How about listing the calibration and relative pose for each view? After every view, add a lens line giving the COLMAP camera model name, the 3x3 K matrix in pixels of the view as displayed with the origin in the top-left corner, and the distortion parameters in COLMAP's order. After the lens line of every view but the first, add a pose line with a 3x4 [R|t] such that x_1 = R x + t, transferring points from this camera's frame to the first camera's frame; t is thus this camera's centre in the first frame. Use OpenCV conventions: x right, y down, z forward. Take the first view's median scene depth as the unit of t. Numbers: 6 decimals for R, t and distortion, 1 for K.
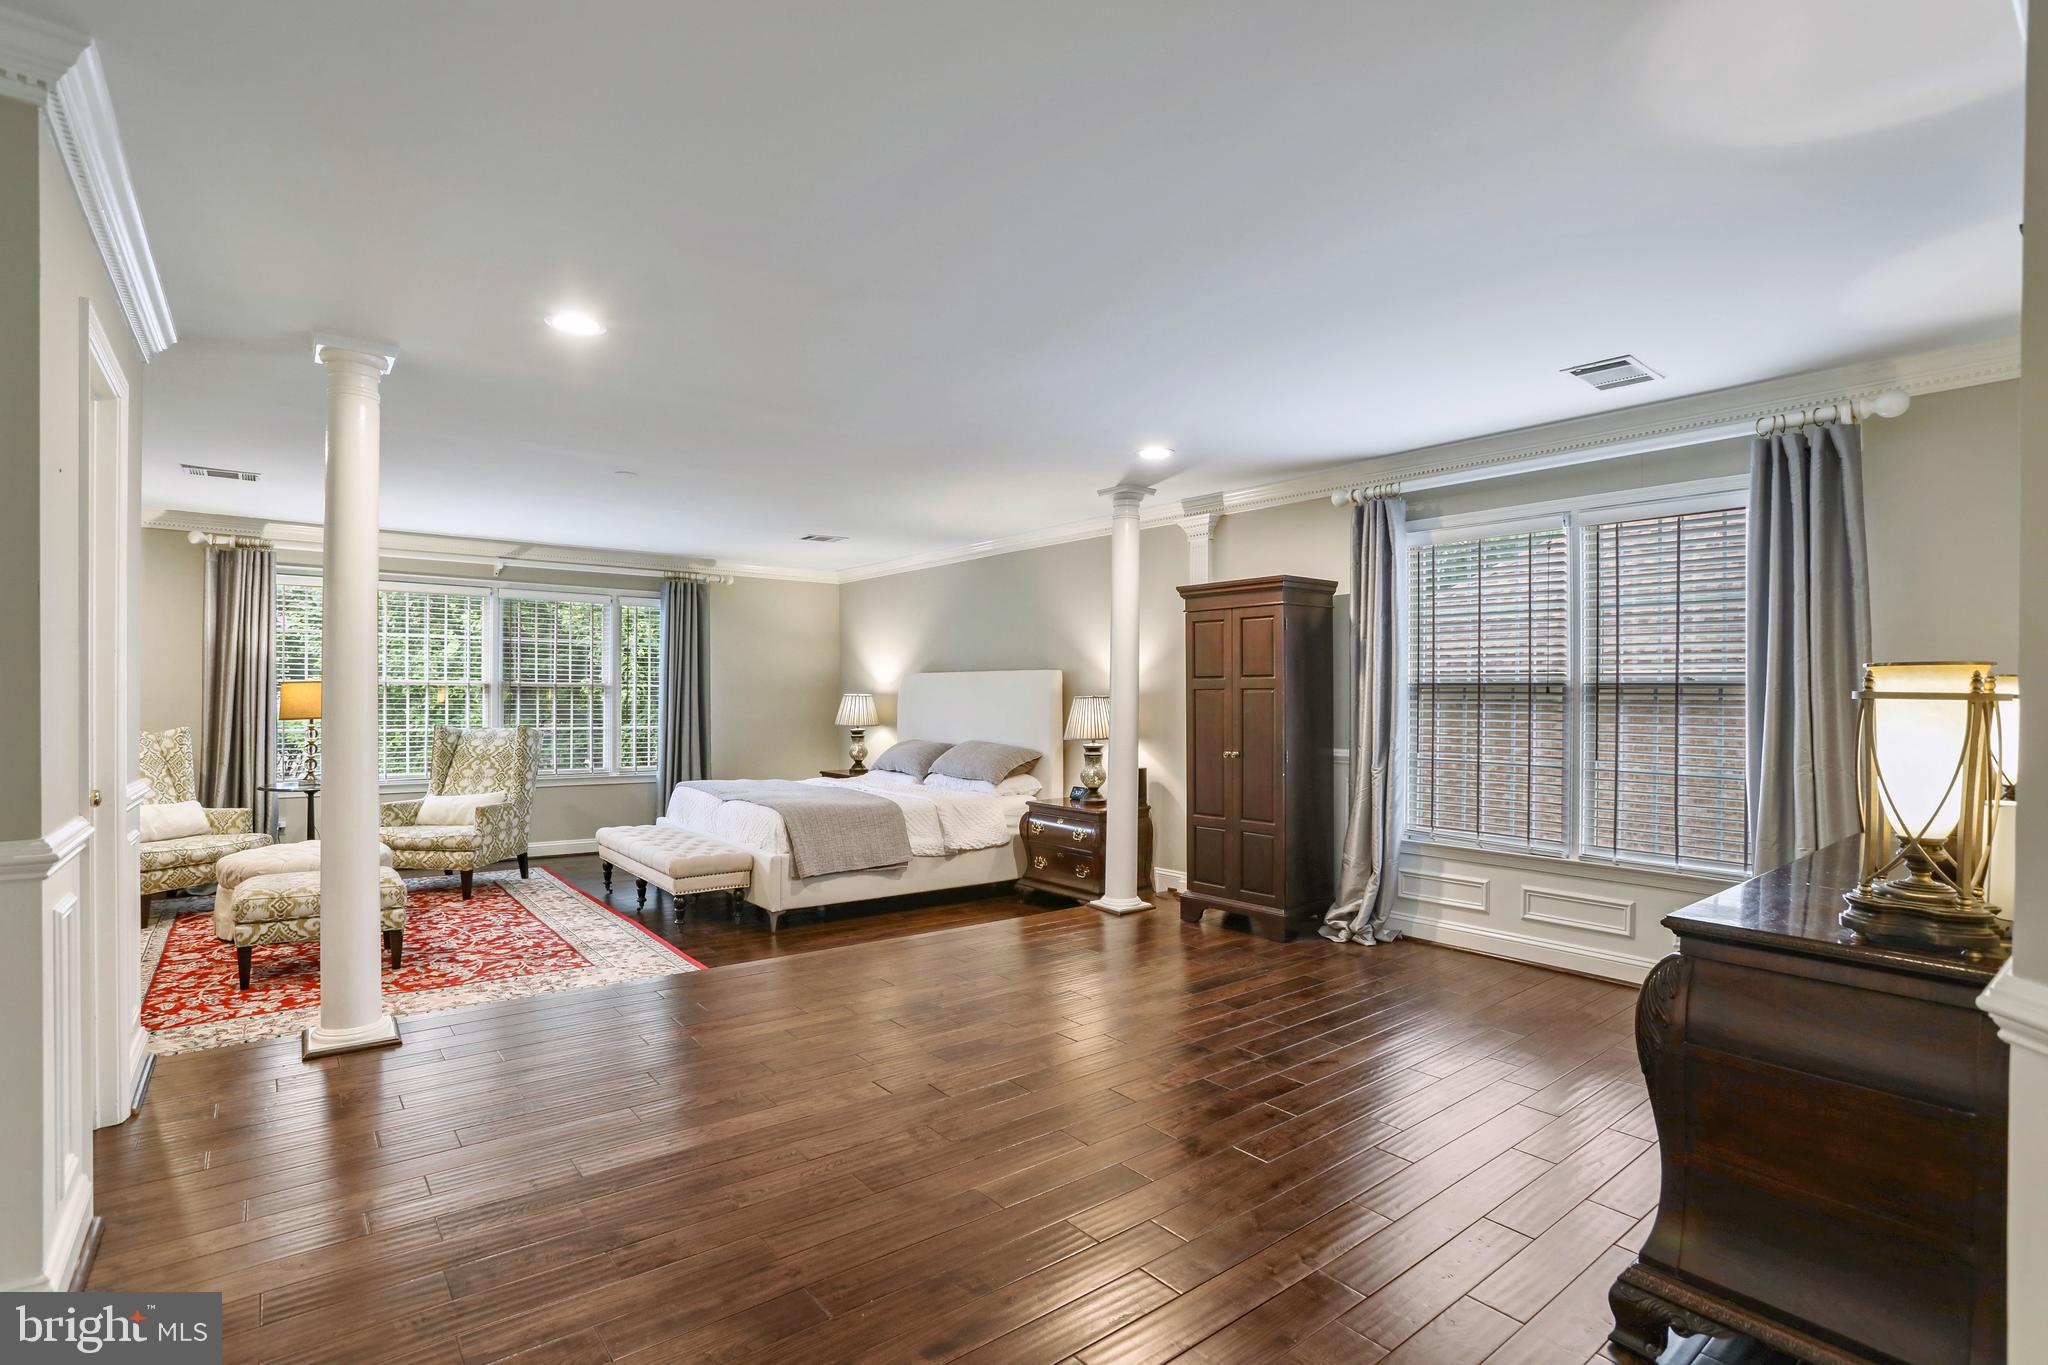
lens RADIAL K [[950.8, 0, 1029.0], [0, 950.8, 688.5], [0, 0, 1]] dist [-0.016014, 0.000378]
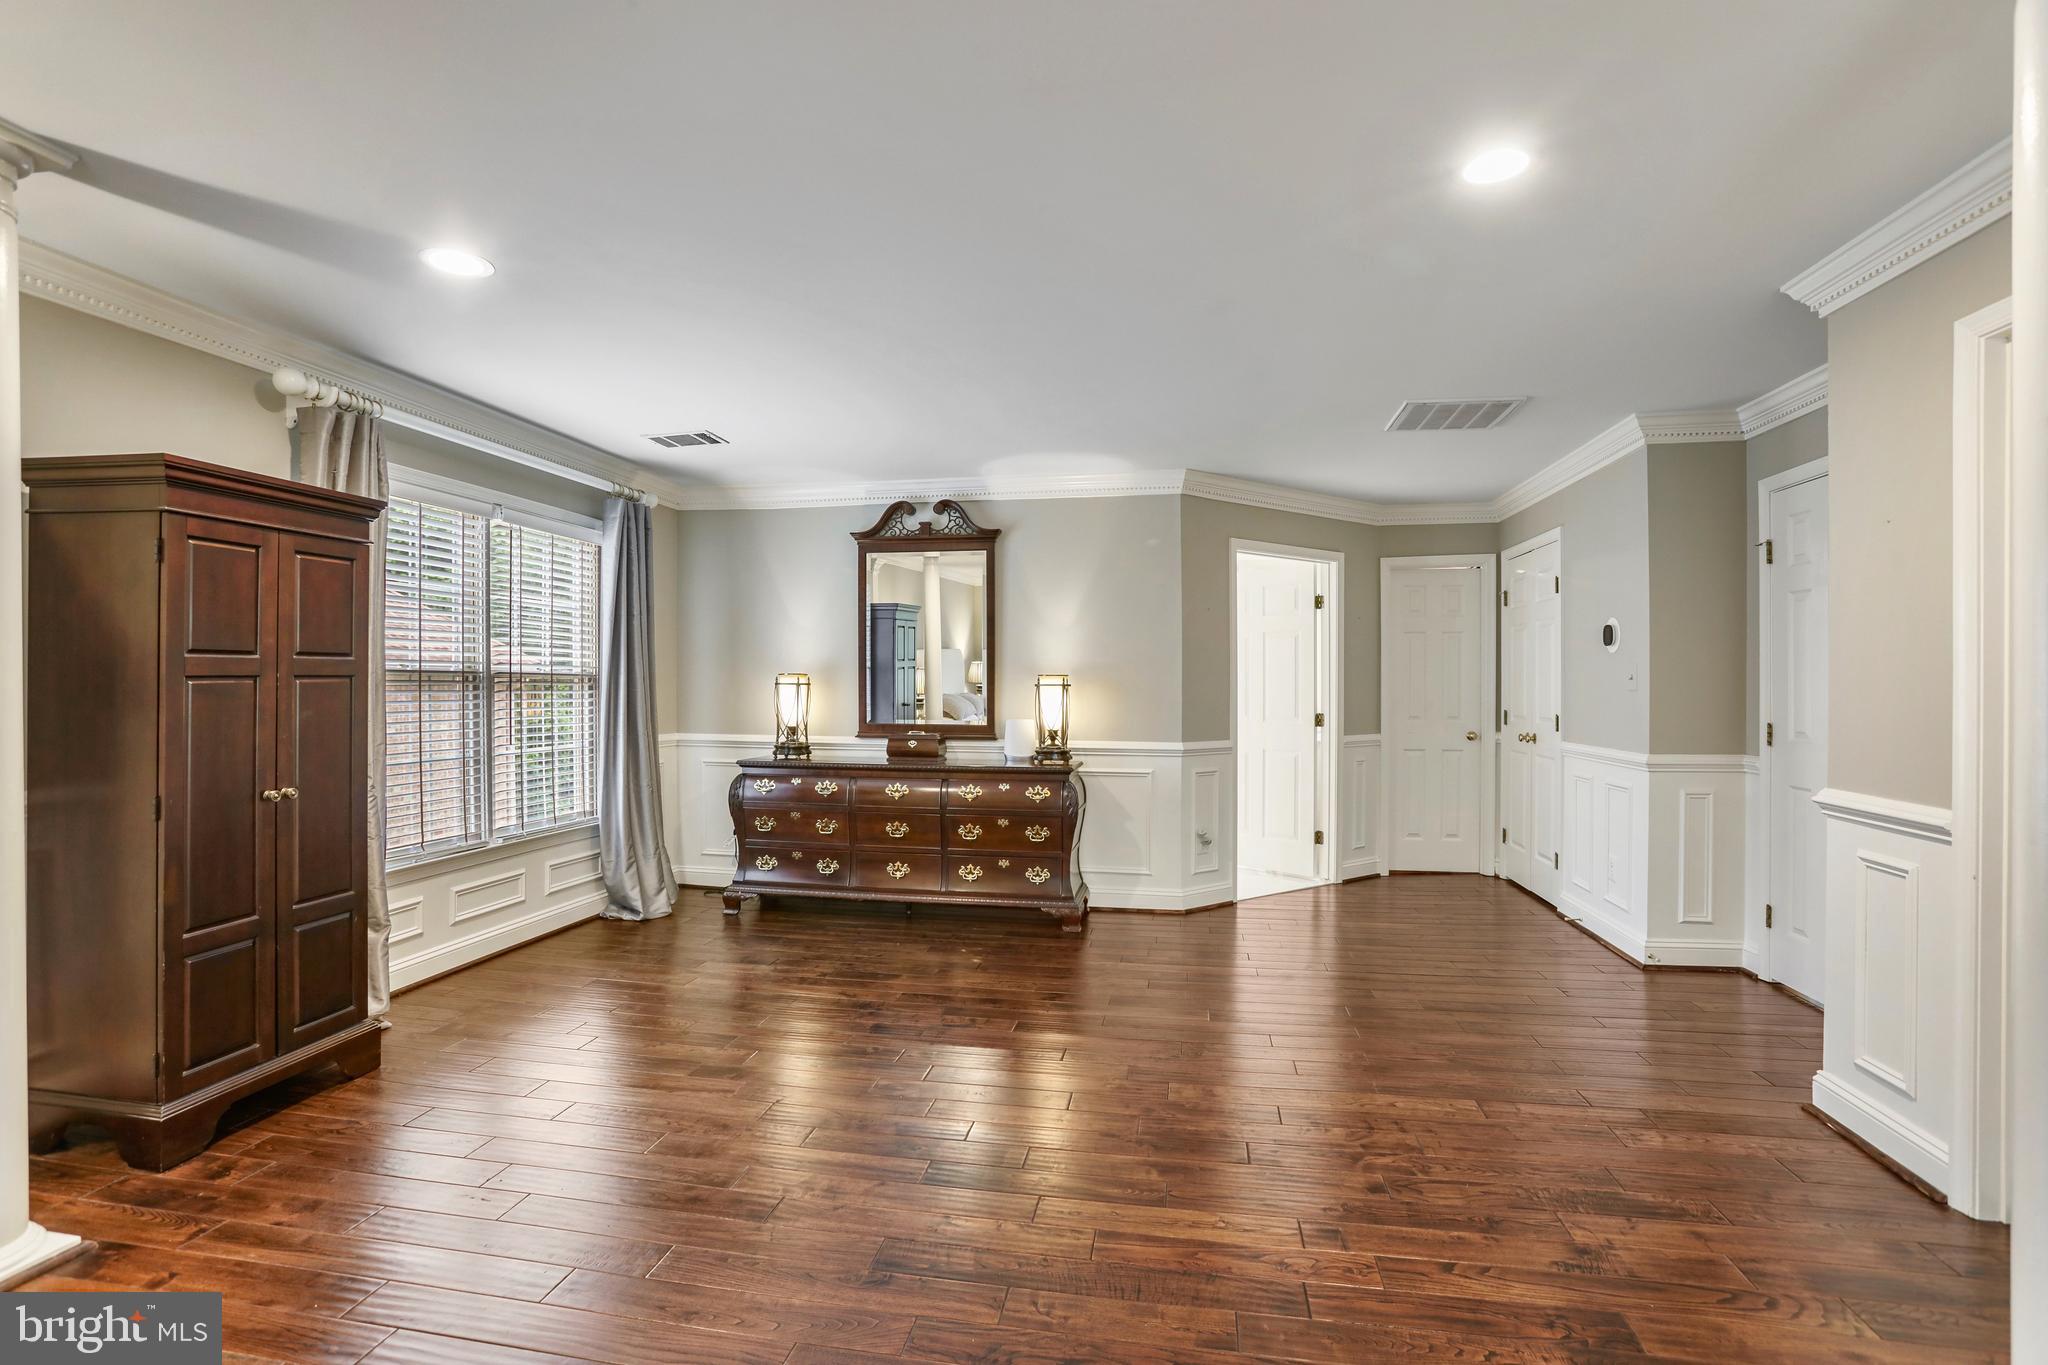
lens RADIAL K [[950.8, 0, 1031.2], [0, 950.8, 683.7], [0, 0, 1]] dist [-0.016014, 0.000378]
pose [[-0.661936, 0.006443, 0.749532, -0.678351], [0.001817, 0.999974, -0.006991, 0.013451], [-0.749558, -0.003266, -0.661931, 1.513271]]
